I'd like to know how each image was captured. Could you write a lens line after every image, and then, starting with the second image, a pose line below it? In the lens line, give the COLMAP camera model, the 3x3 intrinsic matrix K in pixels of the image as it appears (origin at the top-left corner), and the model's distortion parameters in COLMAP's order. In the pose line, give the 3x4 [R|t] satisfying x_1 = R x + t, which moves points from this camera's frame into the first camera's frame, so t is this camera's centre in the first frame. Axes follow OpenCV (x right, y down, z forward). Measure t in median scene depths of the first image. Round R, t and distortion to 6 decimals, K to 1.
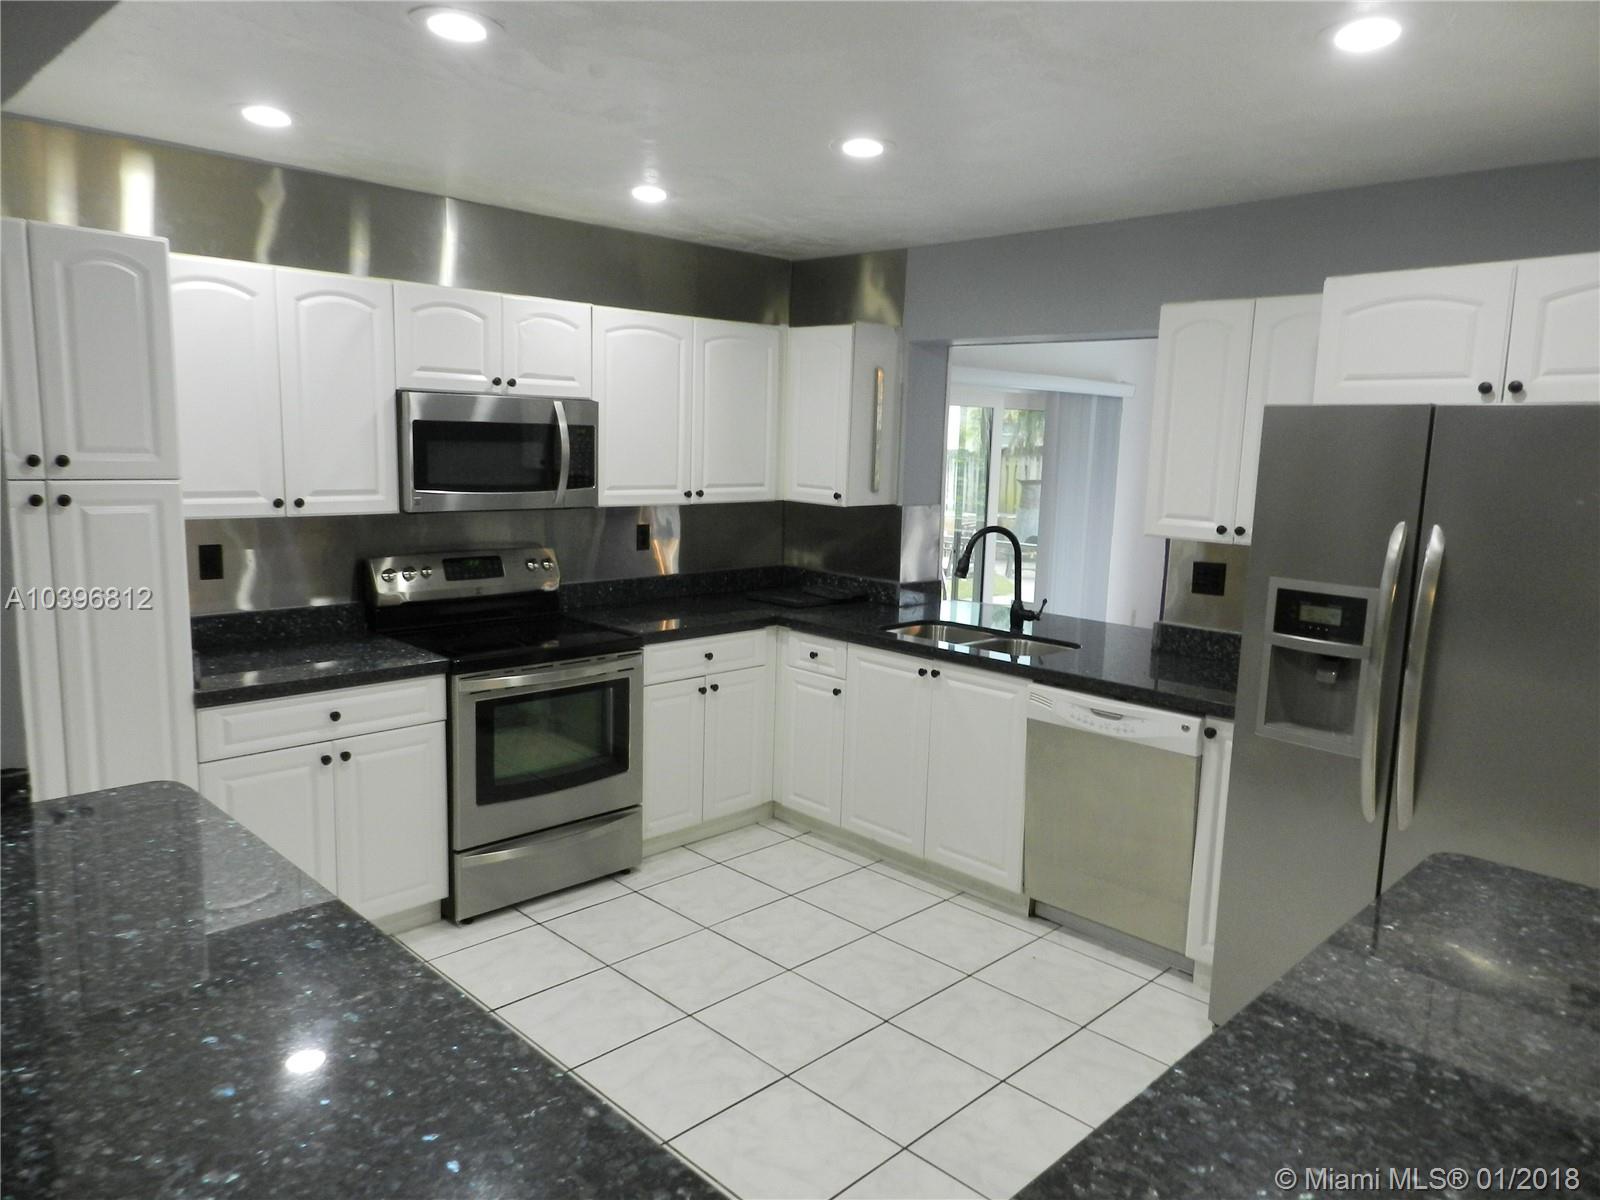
lens RADIAL K [[1096.4, 0, 800.3], [0, 1096.4, 603.9], [0, 0, 1]] dist [0.025678, -0.007078]
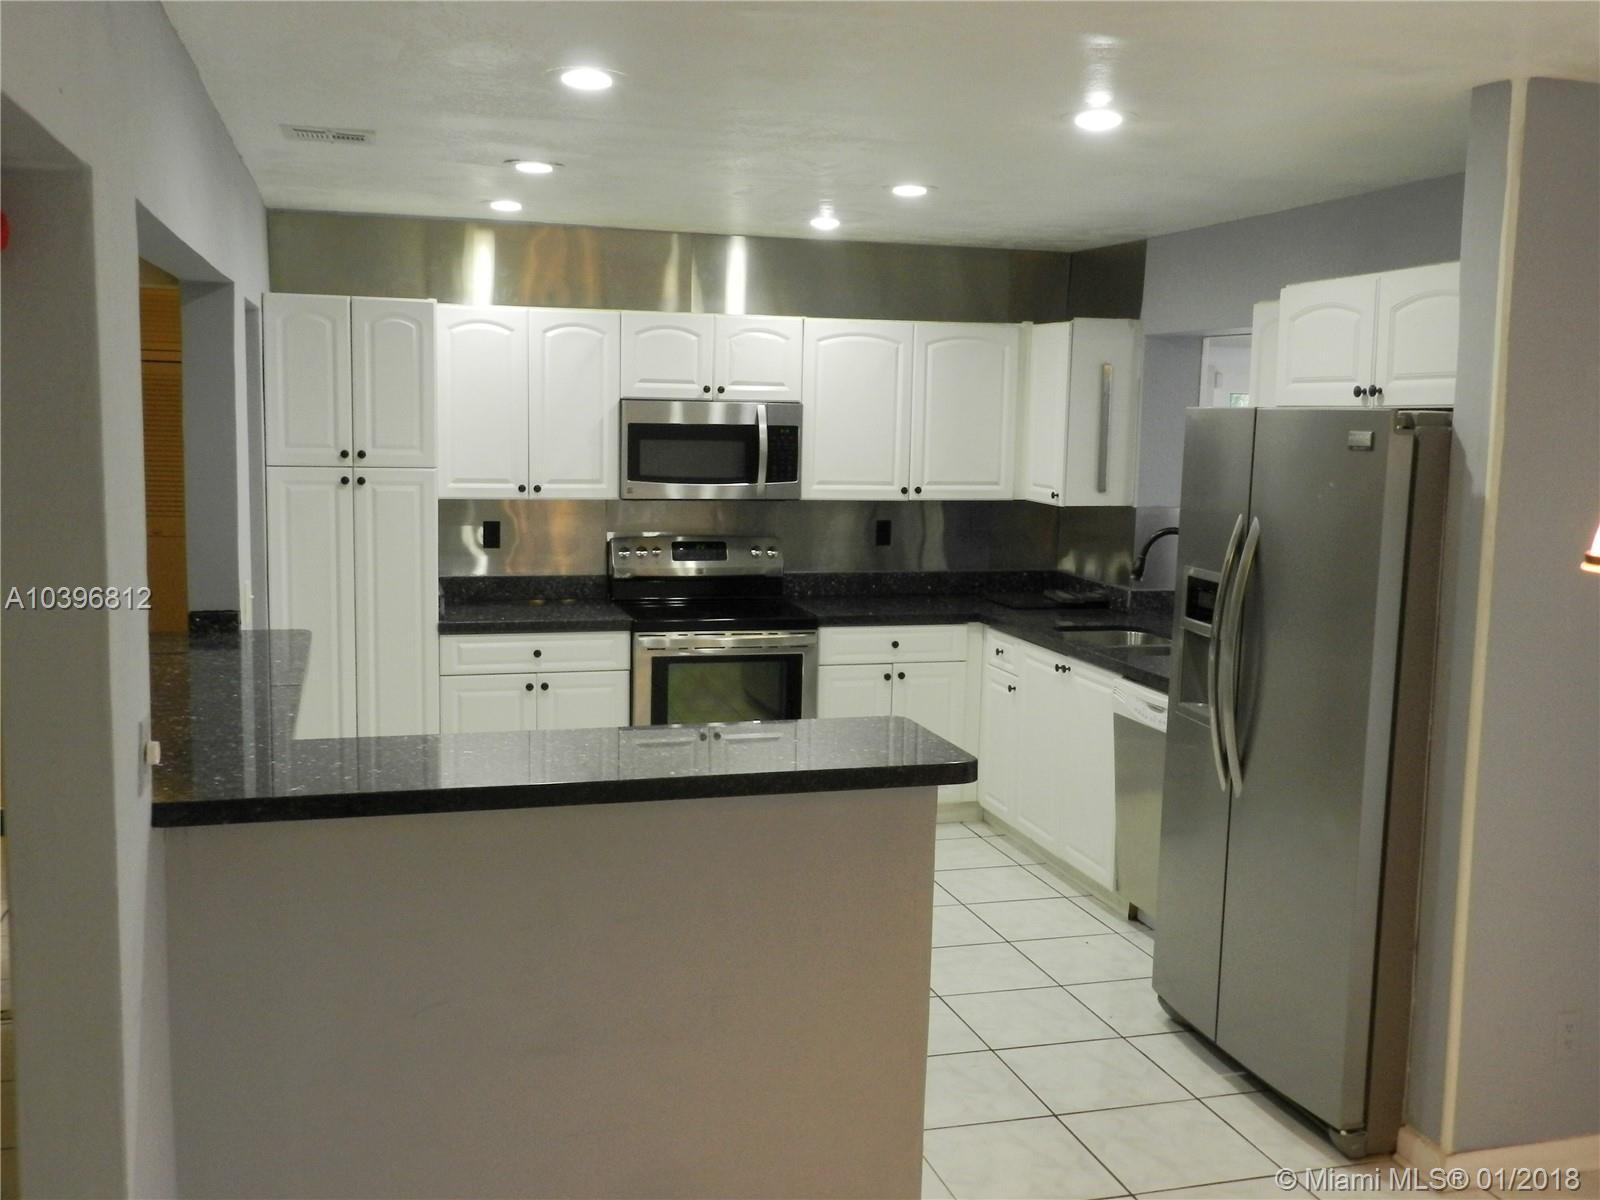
lens RADIAL K [[1517.4, 0, 798.4], [0, 1517.4, 597.0], [0, 0, 1]] dist [-0.003484, 0.000000]
pose [[0.877890, 0.049109, -0.476338, 0.568525], [-0.069663, 0.997243, -0.025576, 0.050137], [0.473769, 0.055636, 0.878890, -0.343890]]
